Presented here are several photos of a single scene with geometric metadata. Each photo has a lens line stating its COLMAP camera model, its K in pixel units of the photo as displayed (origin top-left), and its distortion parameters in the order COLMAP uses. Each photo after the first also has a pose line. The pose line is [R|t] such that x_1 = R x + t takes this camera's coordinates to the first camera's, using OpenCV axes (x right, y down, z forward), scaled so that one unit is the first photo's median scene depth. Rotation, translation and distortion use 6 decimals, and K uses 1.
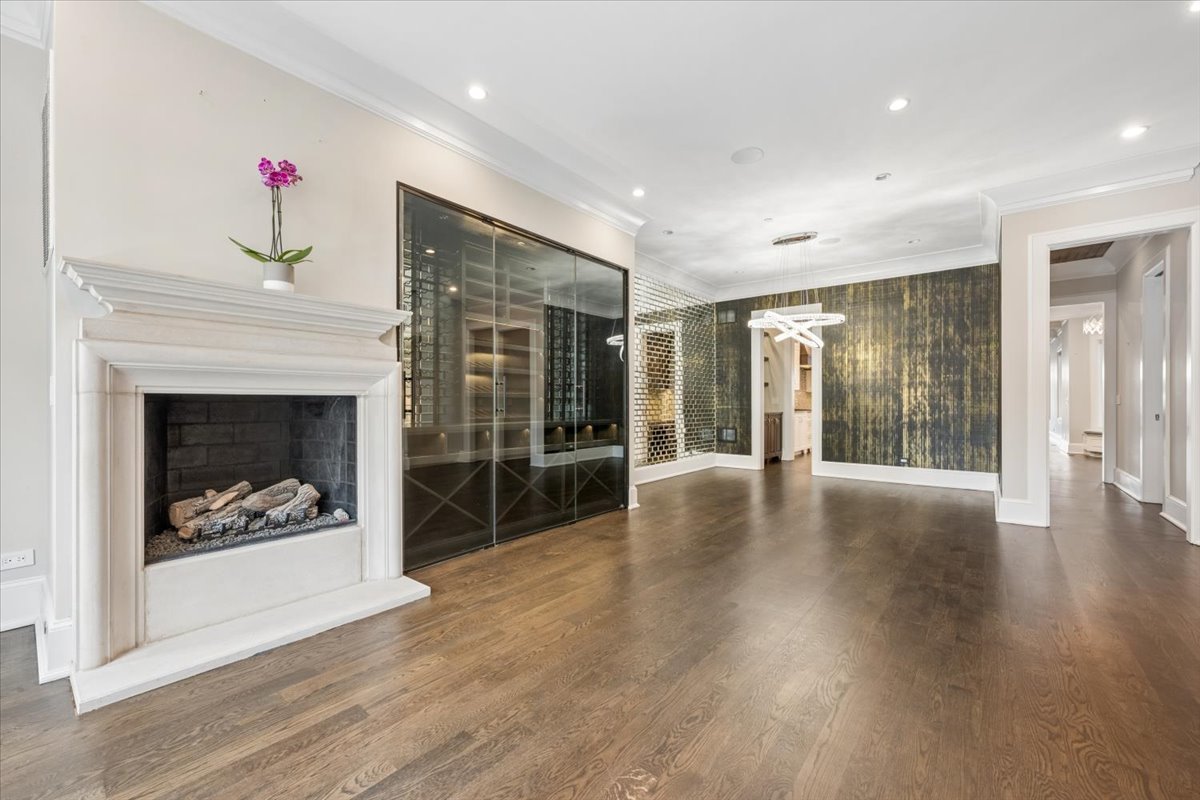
lens RADIAL K [[476.6, 0, 600.6], [0, 476.6, 403.0], [0, 0, 1]] dist [-0.001513, 0.000466]
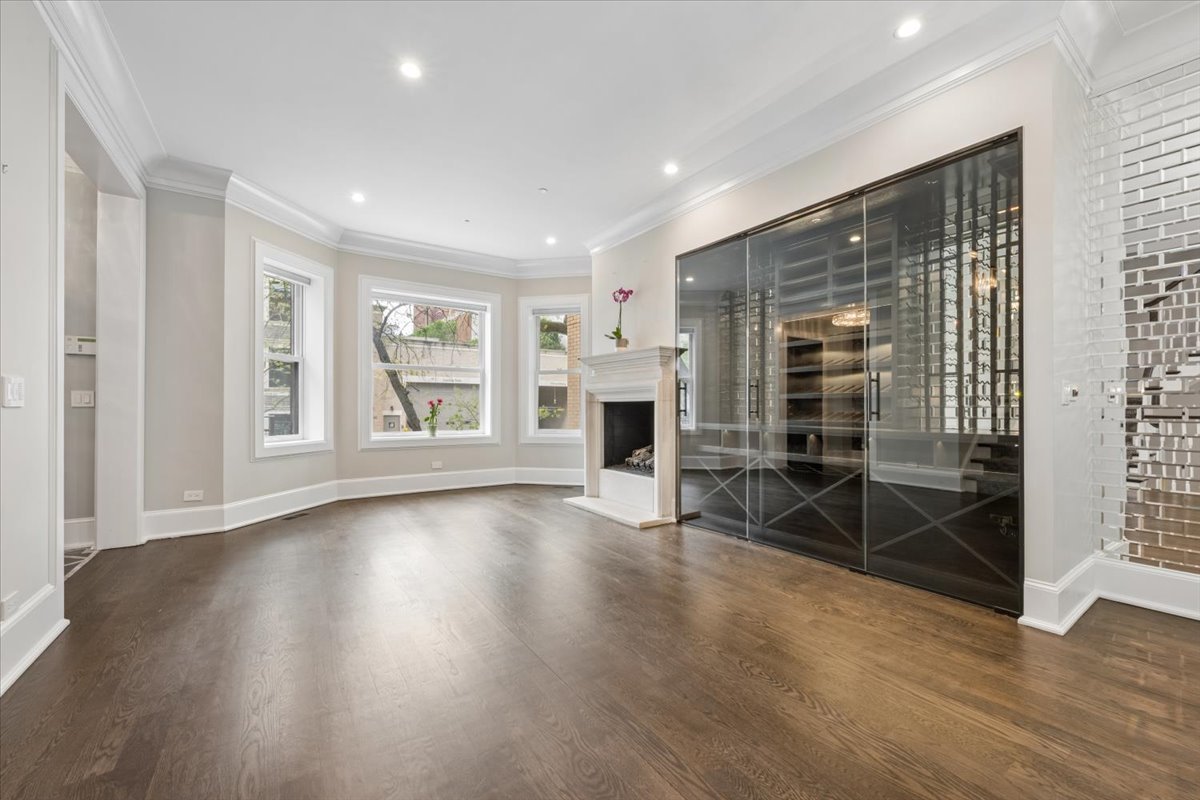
lens RADIAL K [[476.6, 0, 597.3], [0, 476.6, 404.1], [0, 0, 1]] dist [-0.001513, 0.000466]
pose [[-0.288800, -0.001300, -0.957388, 0.599070], [0.002350, 0.999995, -0.002067, -0.000712], [0.957386, -0.002847, -0.288796, 0.669389]]
